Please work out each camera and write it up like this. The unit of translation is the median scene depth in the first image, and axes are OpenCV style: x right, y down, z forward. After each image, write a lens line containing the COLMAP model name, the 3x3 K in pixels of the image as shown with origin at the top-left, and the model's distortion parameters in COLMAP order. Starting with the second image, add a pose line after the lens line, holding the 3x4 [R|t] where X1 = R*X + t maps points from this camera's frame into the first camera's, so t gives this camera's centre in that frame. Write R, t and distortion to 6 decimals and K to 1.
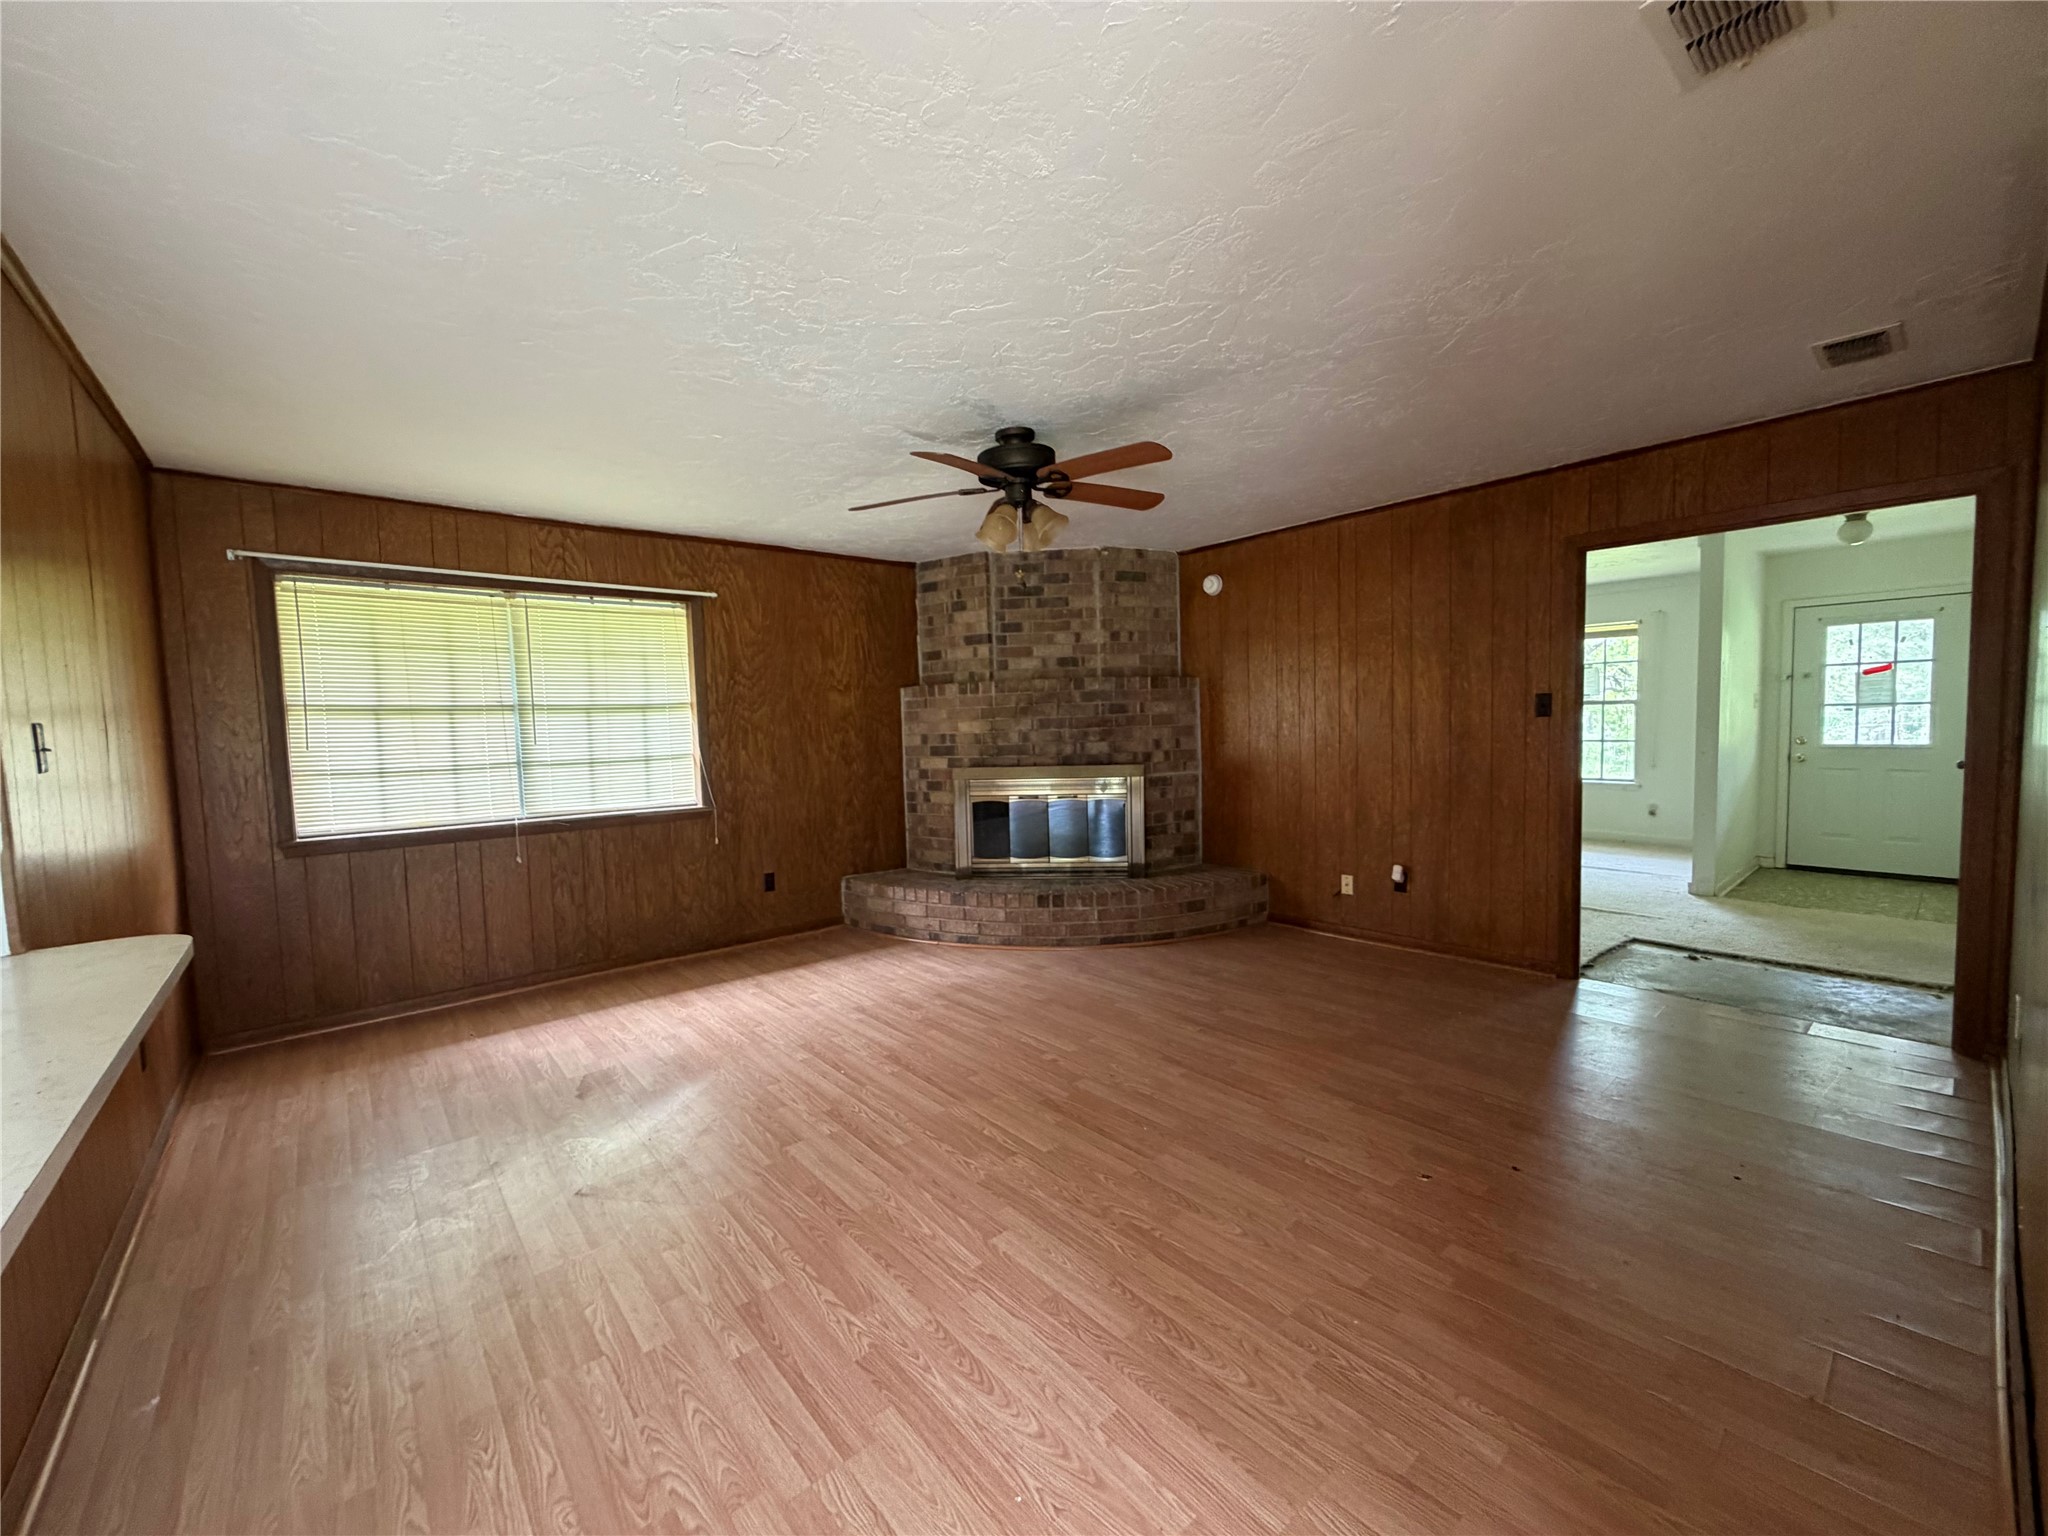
lens RADIAL K [[811.6, 0, 1014.7], [0, 811.6, 767.9], [0, 0, 1]] dist [0.002010, 0.000229]
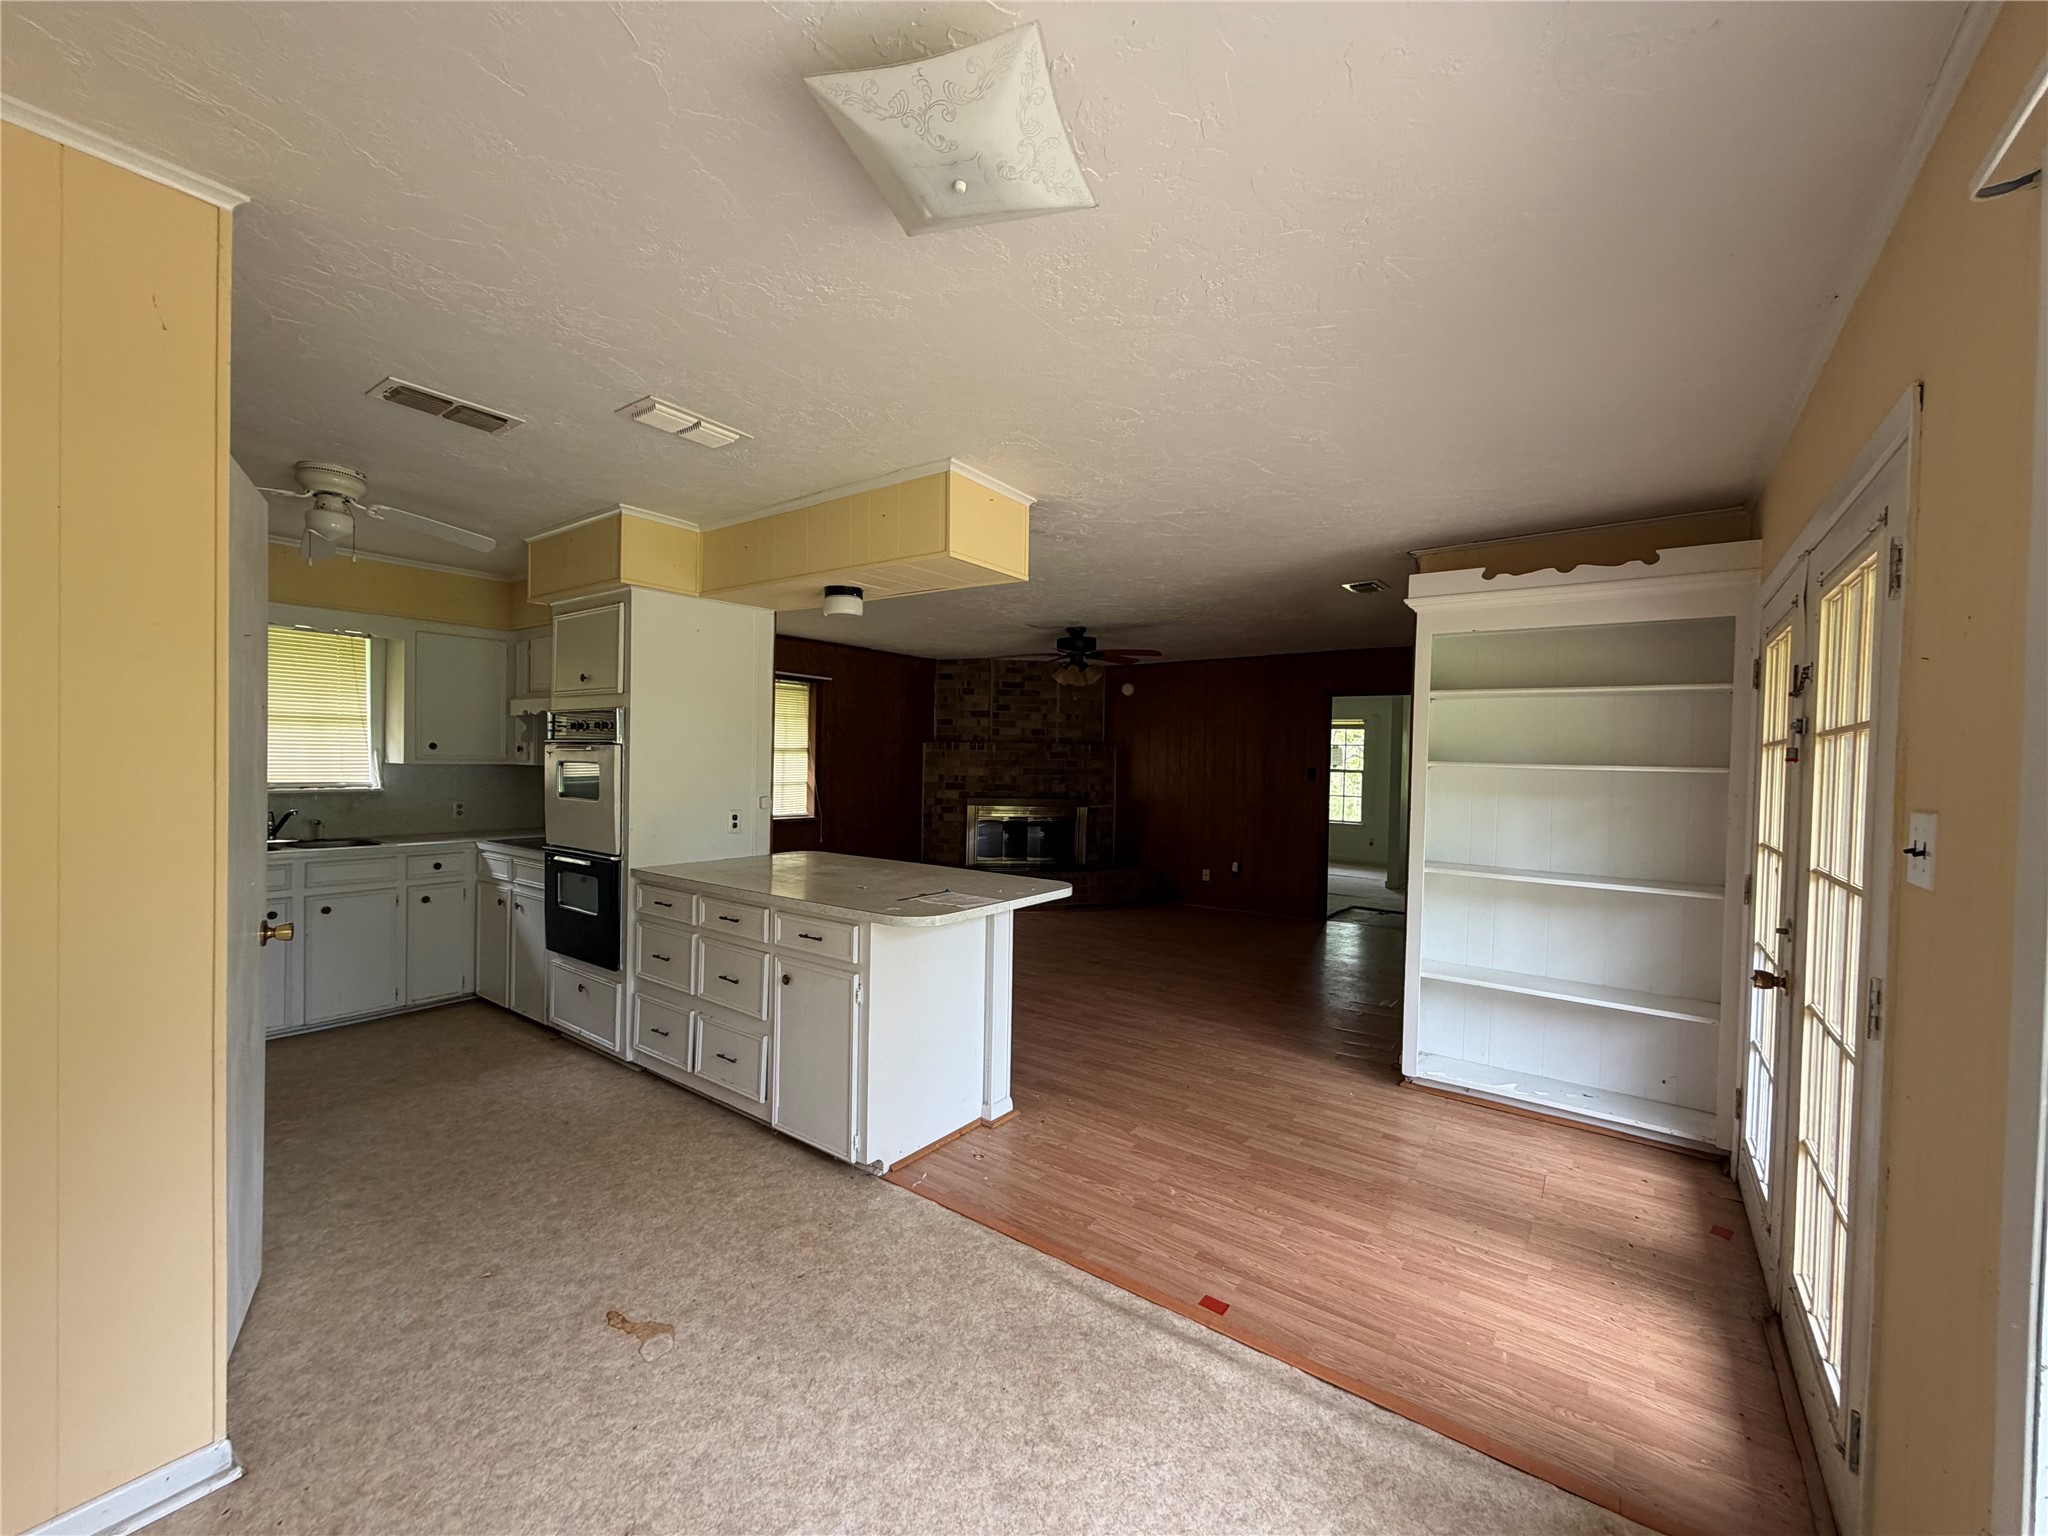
lens RADIAL K [[811.6, 0, 1014.7], [0, 811.6, 767.9], [0, 0, 1]] dist [0.002010, 0.000229]
pose [[0.972156, 0.043441, 0.230274, -0.332804], [-0.031986, 0.998069, -0.053245, 0.021856], [-0.232142, 0.044397, 0.971668, -0.495402]]
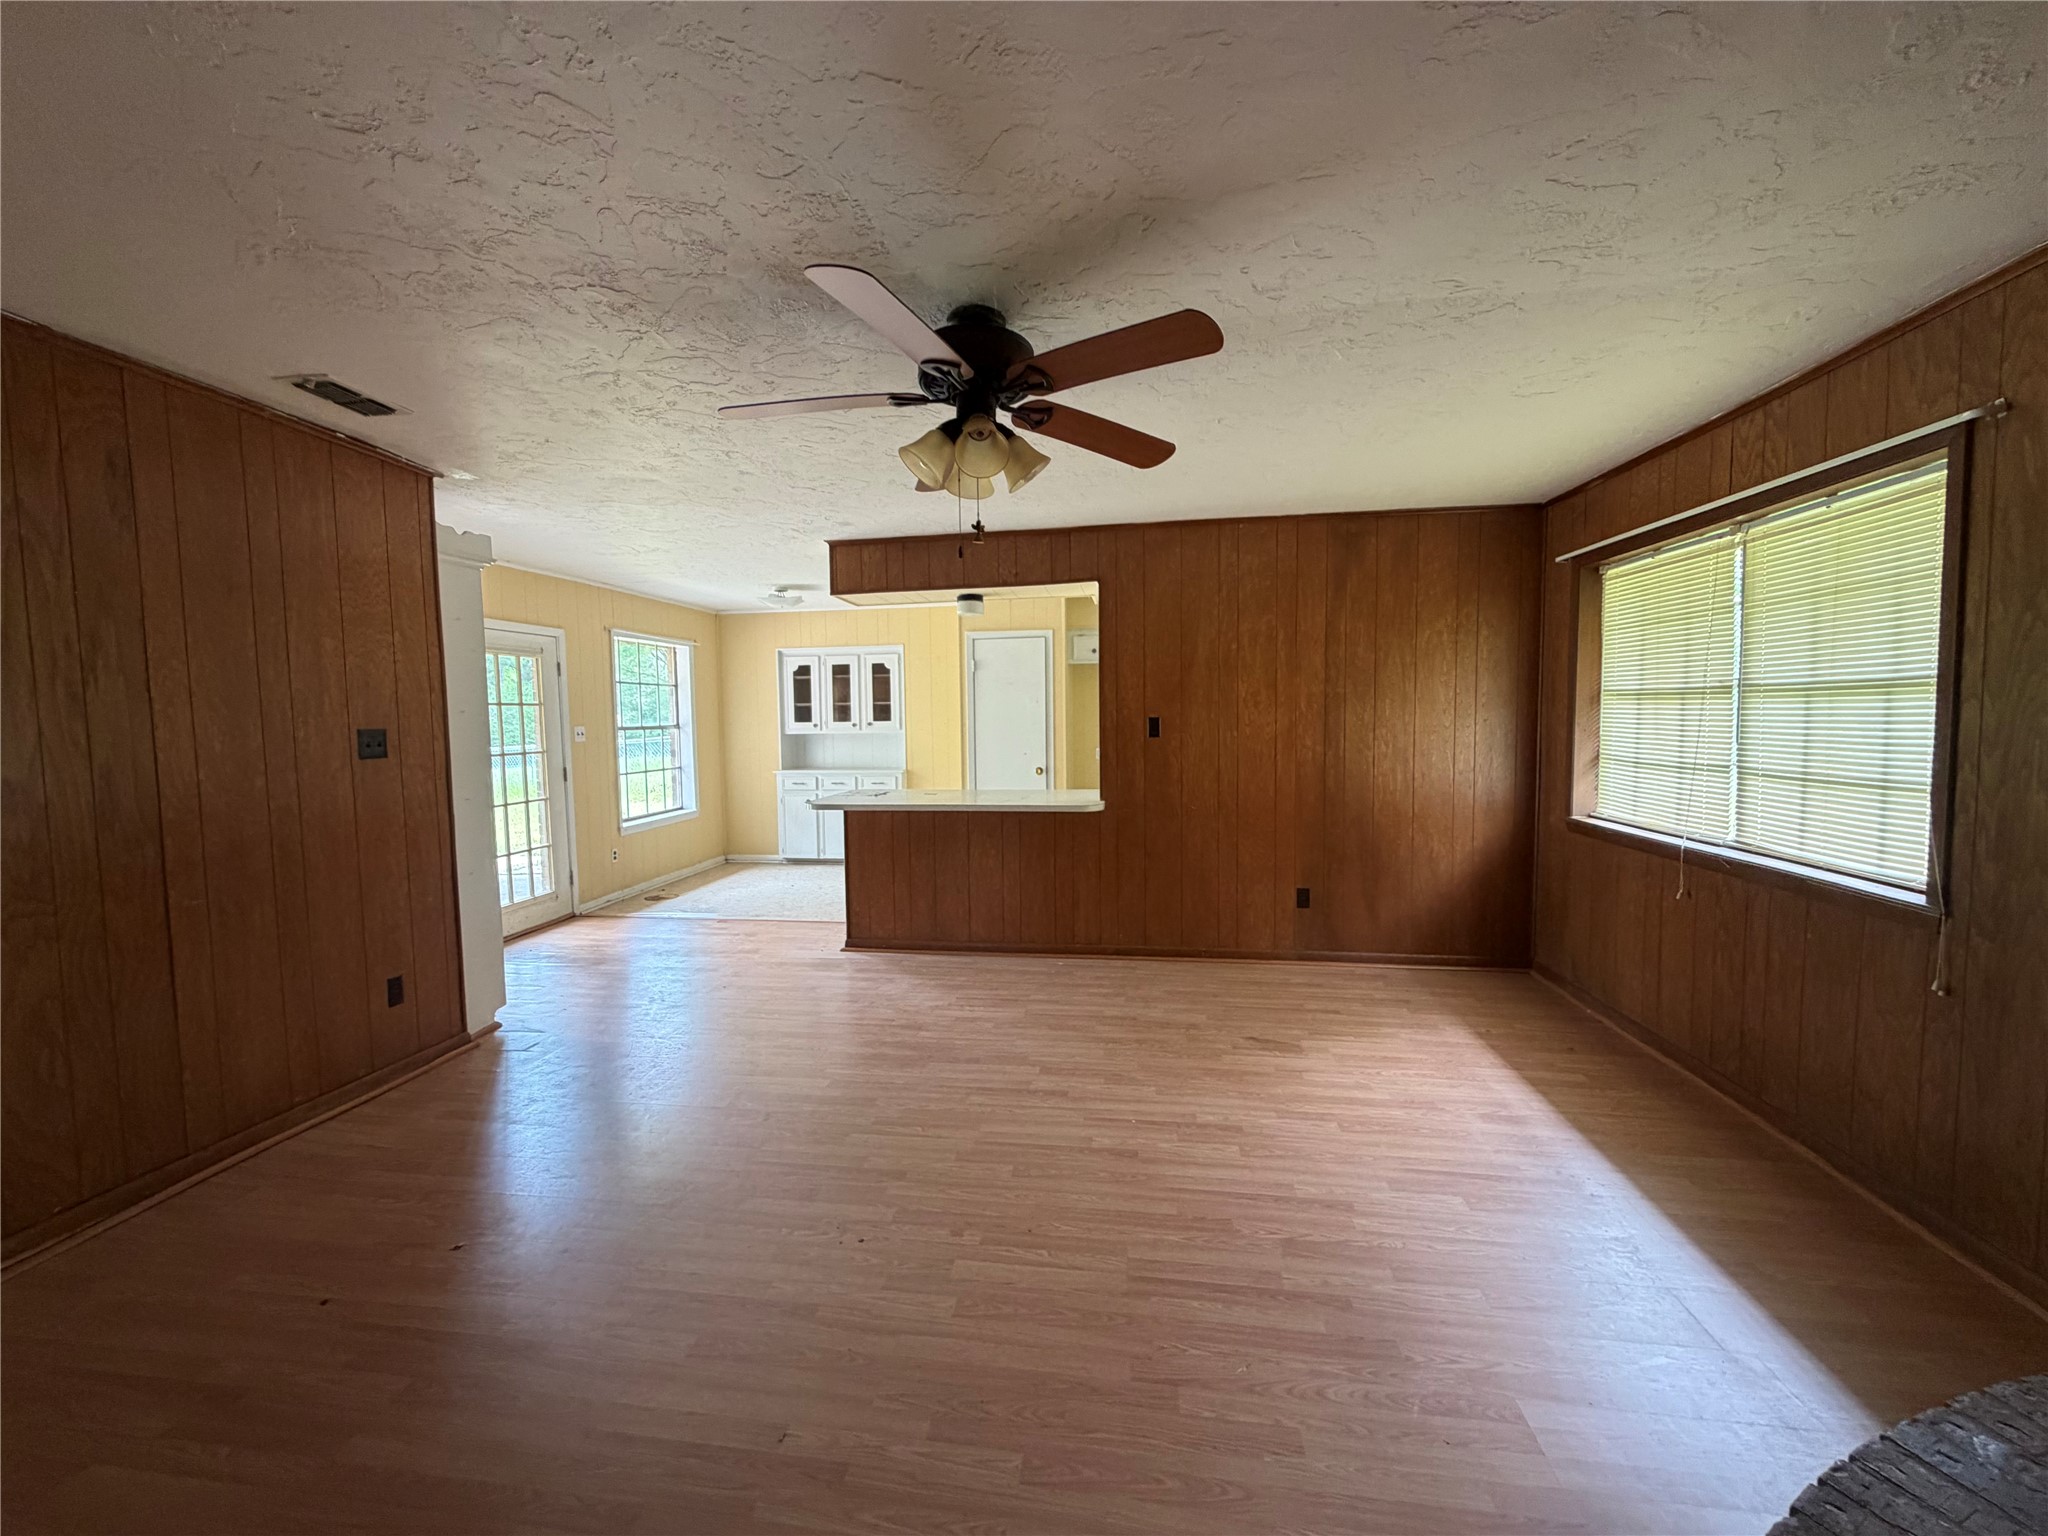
lens RADIAL K [[811.6, 0, 1014.7], [0, 811.6, 767.9], [0, 0, 1]] dist [0.002010, 0.000229]
pose [[-0.746561, 0.076885, -0.660859, 0.262892], [-0.010030, 0.991887, 0.126728, -0.072715], [0.665241, 0.101239, -0.739733, 0.902642]]
